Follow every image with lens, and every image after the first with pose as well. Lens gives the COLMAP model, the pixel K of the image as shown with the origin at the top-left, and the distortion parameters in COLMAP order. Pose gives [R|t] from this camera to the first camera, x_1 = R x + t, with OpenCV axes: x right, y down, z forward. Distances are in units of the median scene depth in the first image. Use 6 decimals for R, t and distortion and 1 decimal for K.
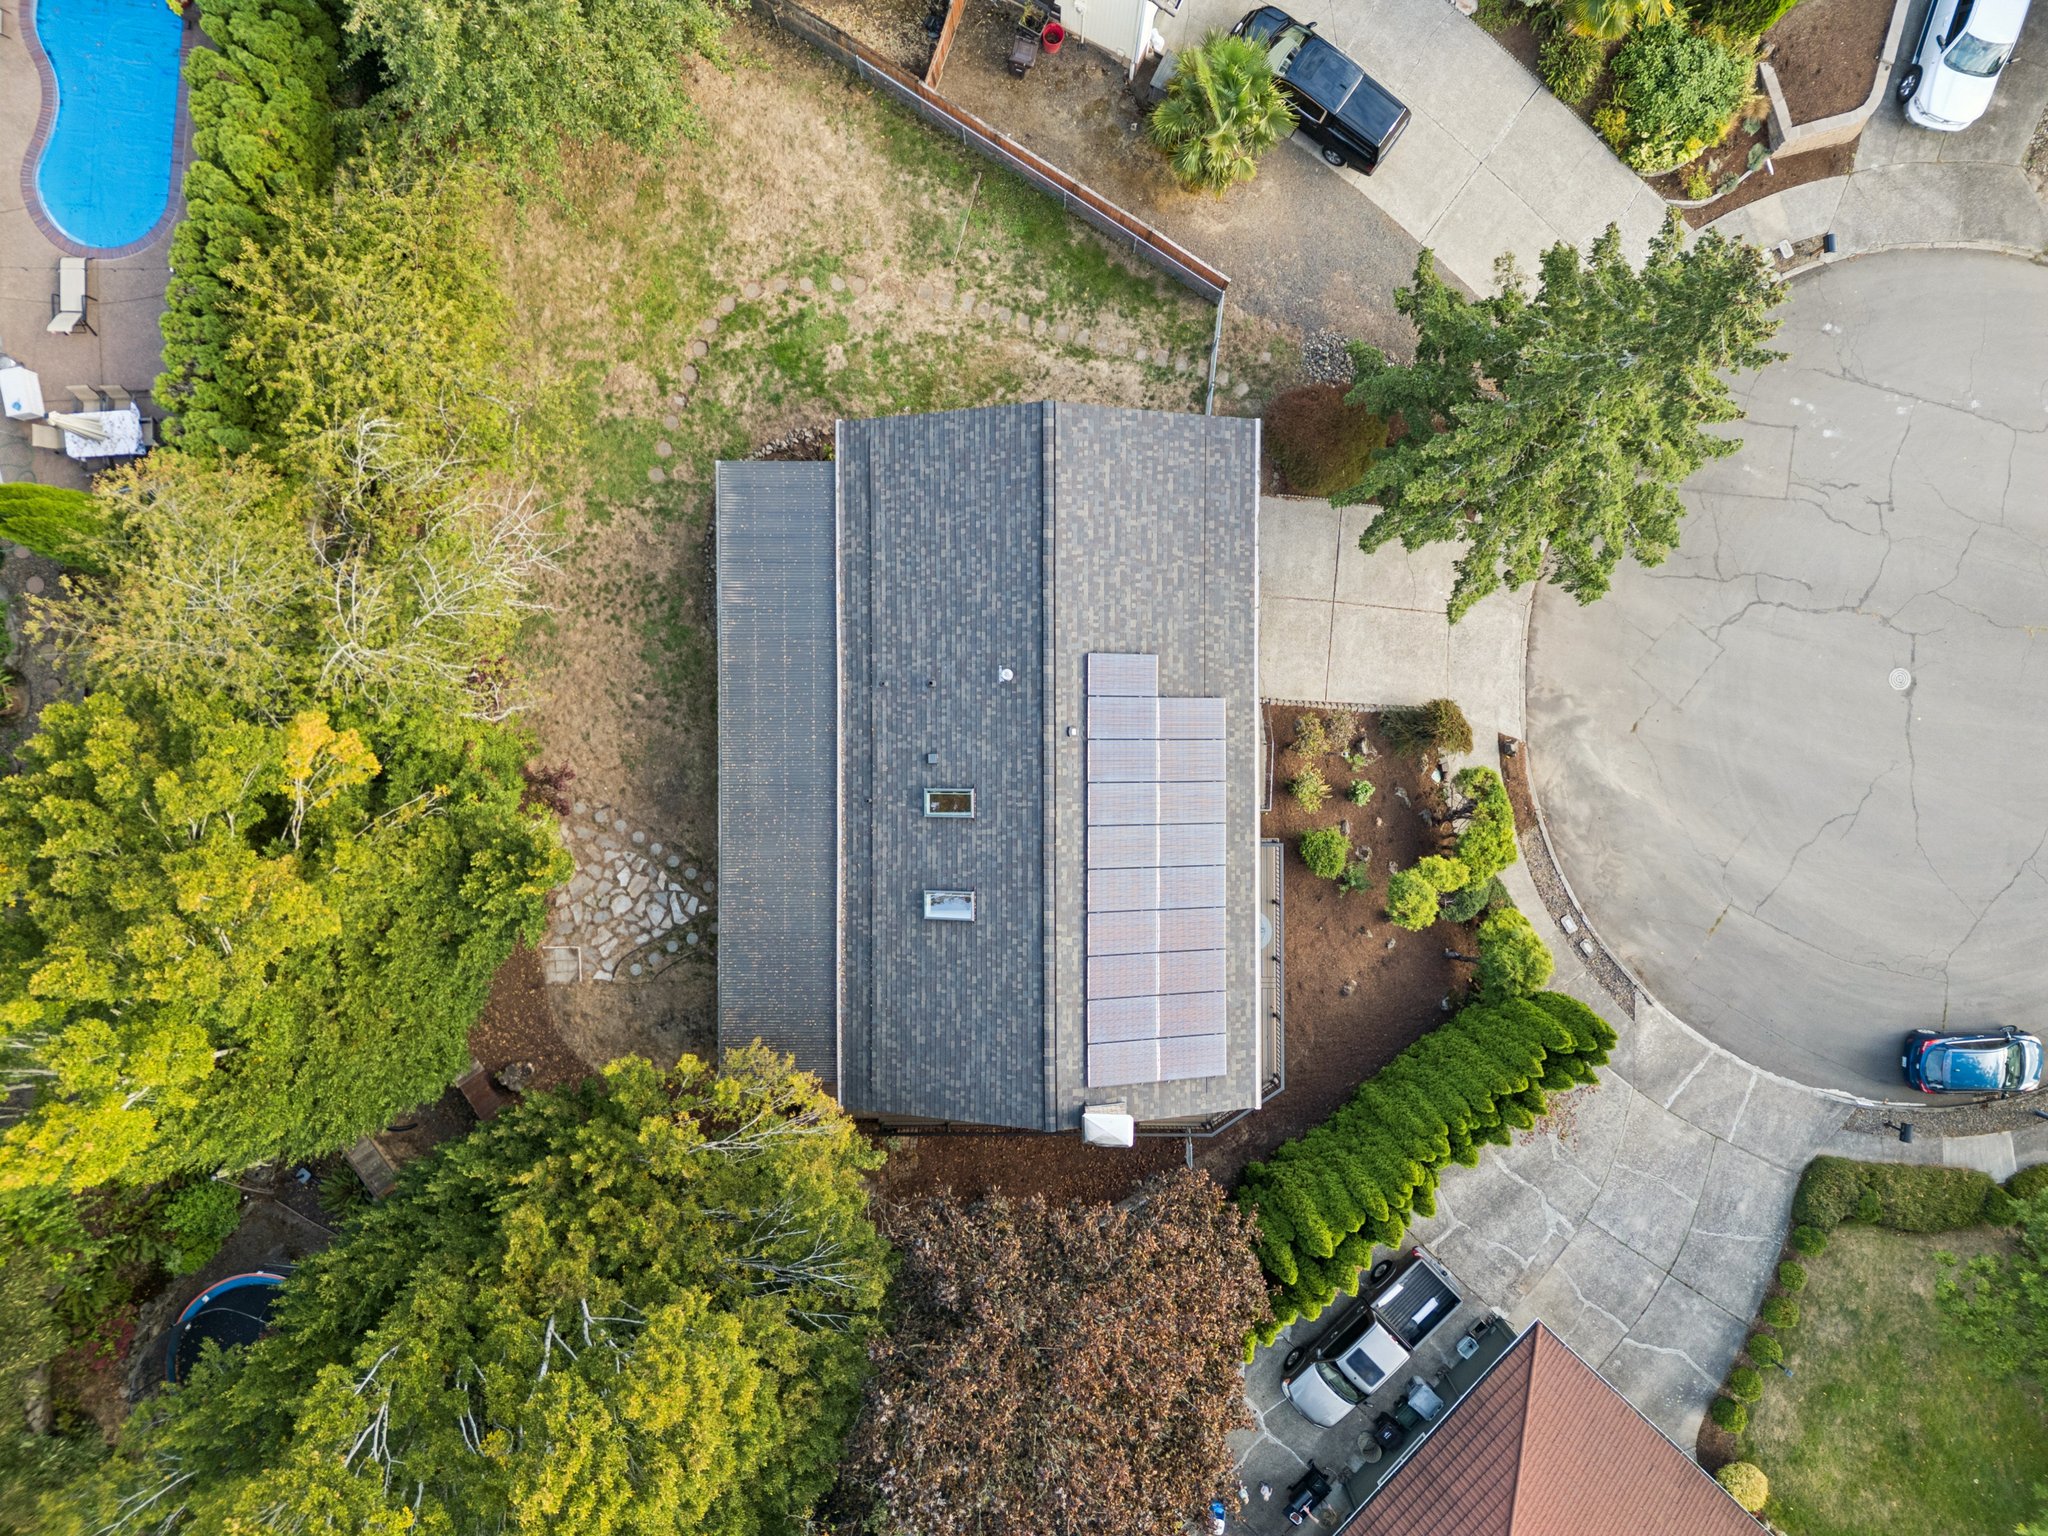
lens RADIAL K [[1439.6, 0, 1028.1], [0, 1439.6, 722.0], [0, 0, 1]] dist [0.010273, -0.010221]
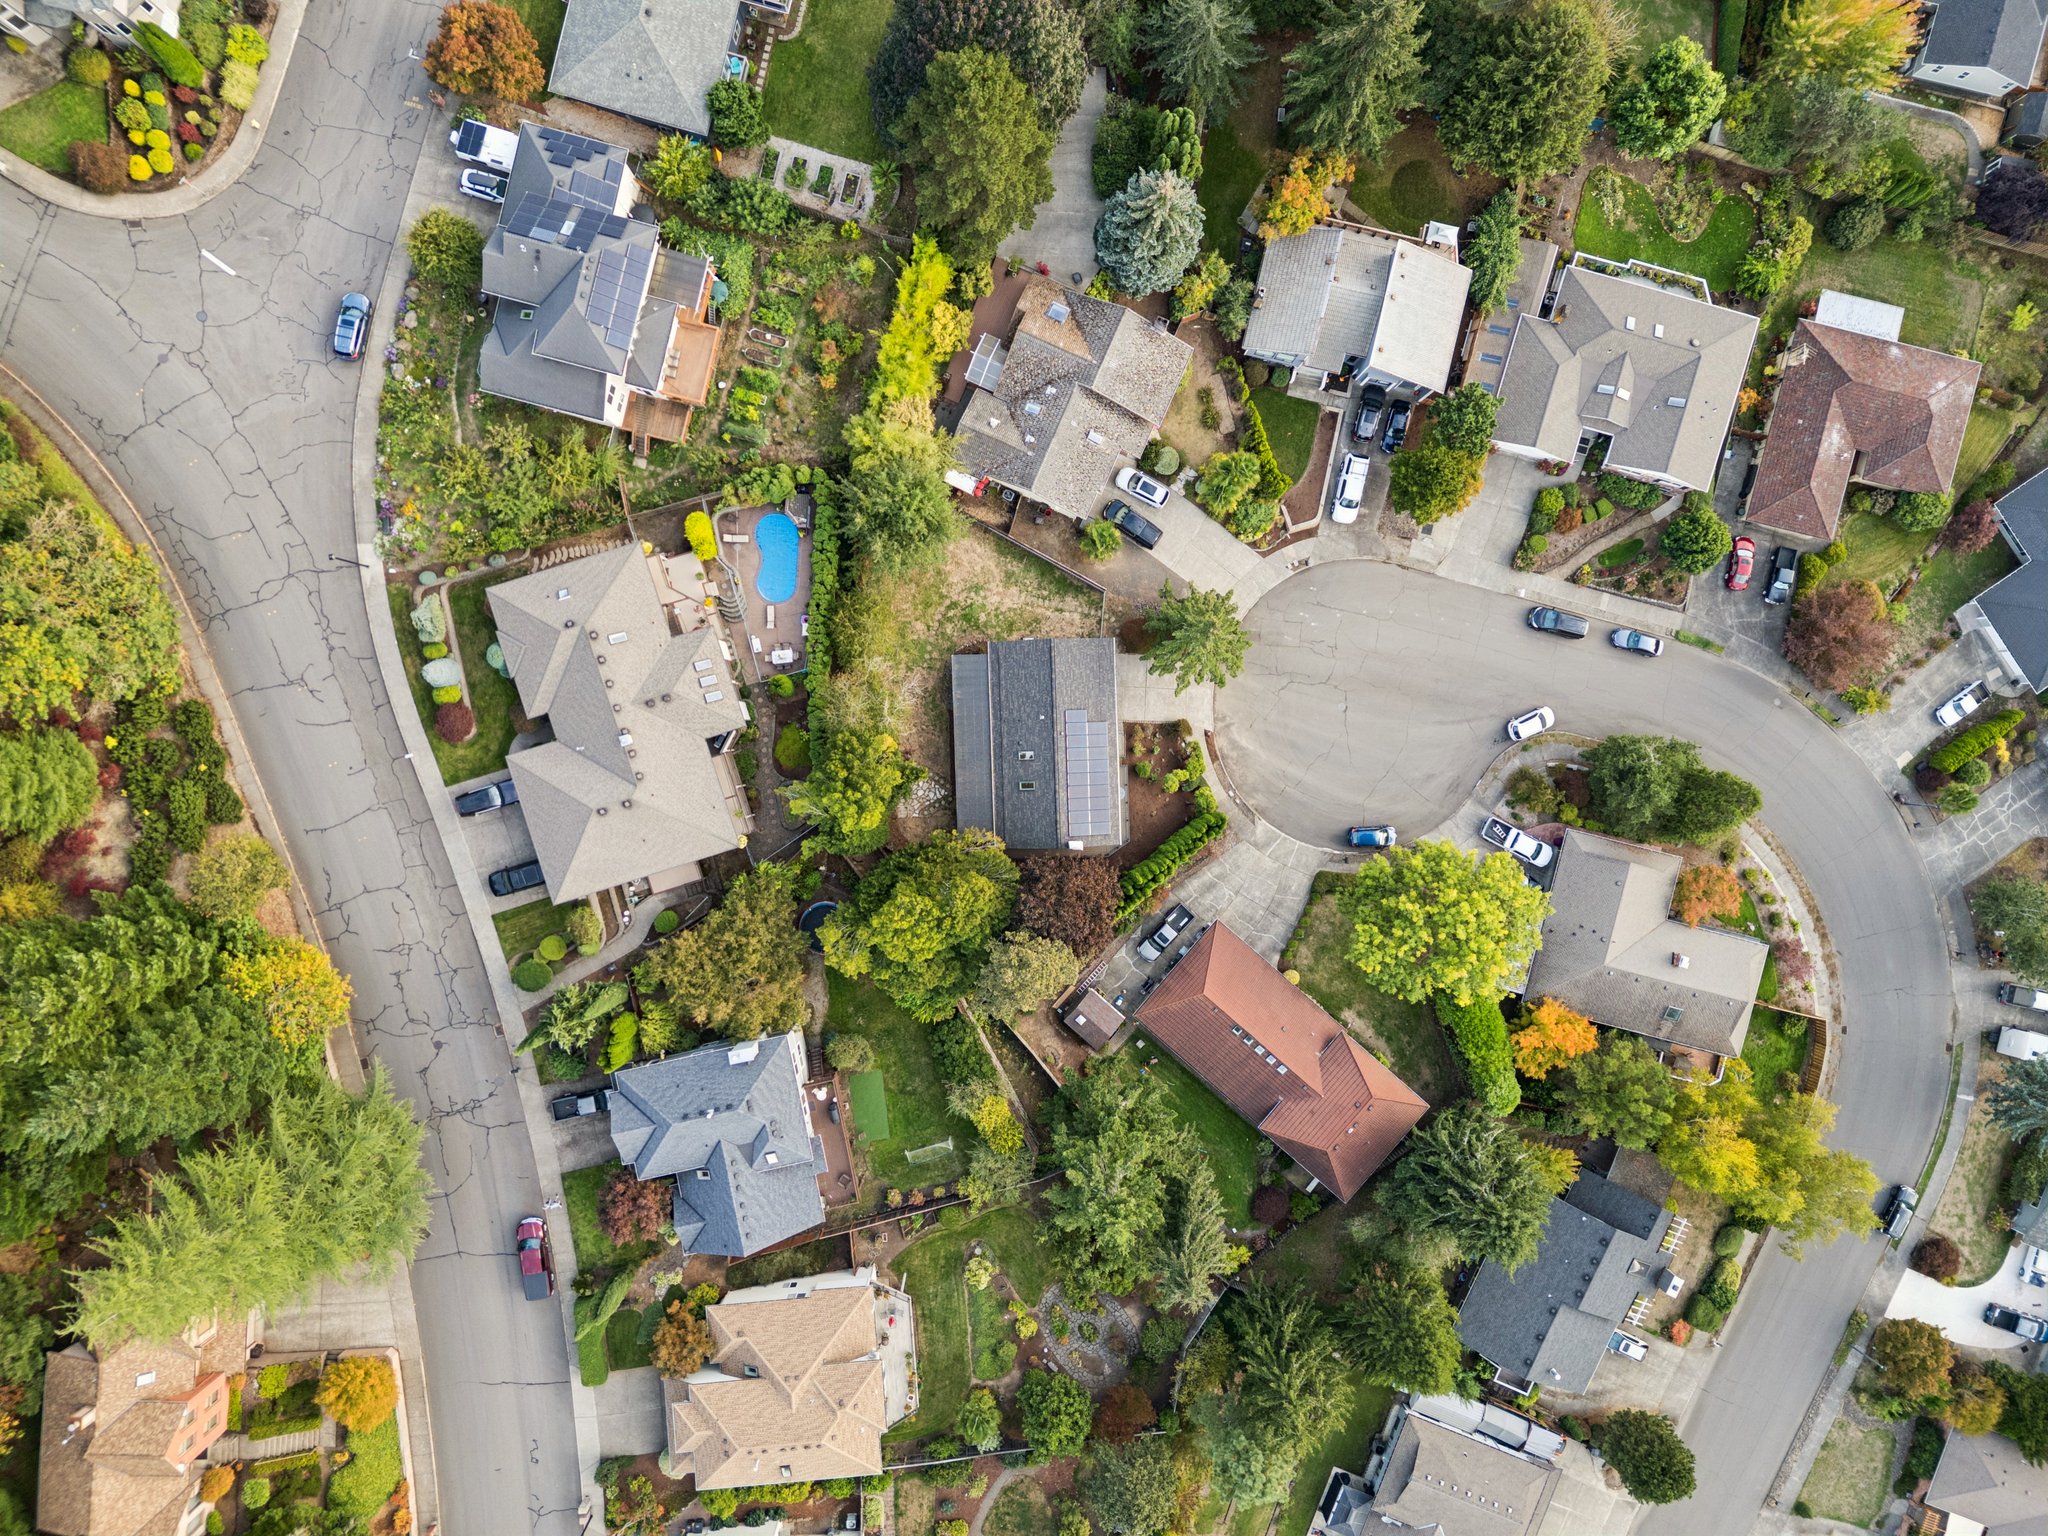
lens RADIAL K [[1437.0, 0, 1090.2], [0, 1437.0, 759.4], [0, 0, 1]] dist [0.286209, -0.002469]
pose [[0.997413, -0.032282, 0.064225, -0.105947], [0.030659, 0.999189, 0.026101, -0.016258], [-0.065016, -0.024064, 0.997594, -2.069558]]
